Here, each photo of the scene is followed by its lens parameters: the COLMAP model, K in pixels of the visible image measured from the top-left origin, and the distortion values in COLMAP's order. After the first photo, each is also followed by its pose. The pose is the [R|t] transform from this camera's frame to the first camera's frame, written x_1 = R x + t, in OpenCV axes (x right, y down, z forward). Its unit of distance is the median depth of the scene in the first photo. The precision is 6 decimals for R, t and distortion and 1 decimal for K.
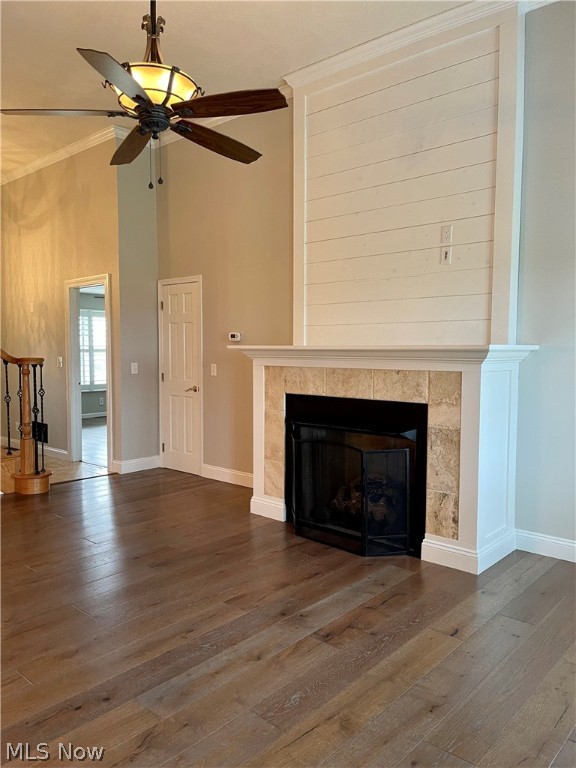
lens RADIAL K [[580.8, 0, 286.1], [0, 580.8, 387.9], [0, 0, 1]] dist [0.033106, -0.002977]
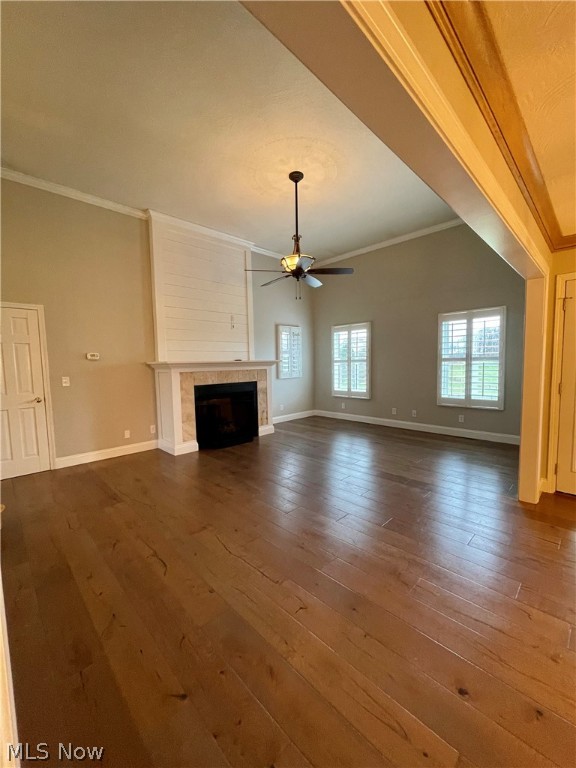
lens RADIAL K [[307.5, 0, 287.0], [0, 307.5, 384.3], [0, 0, 1]] dist [-0.000169, 0.000220]
pose [[0.071297, -0.082344, 0.994050, -1.105150], [0.083575, 0.993575, 0.076310, -0.052647], [-0.993948, 0.077637, 0.077720, 0.663068]]
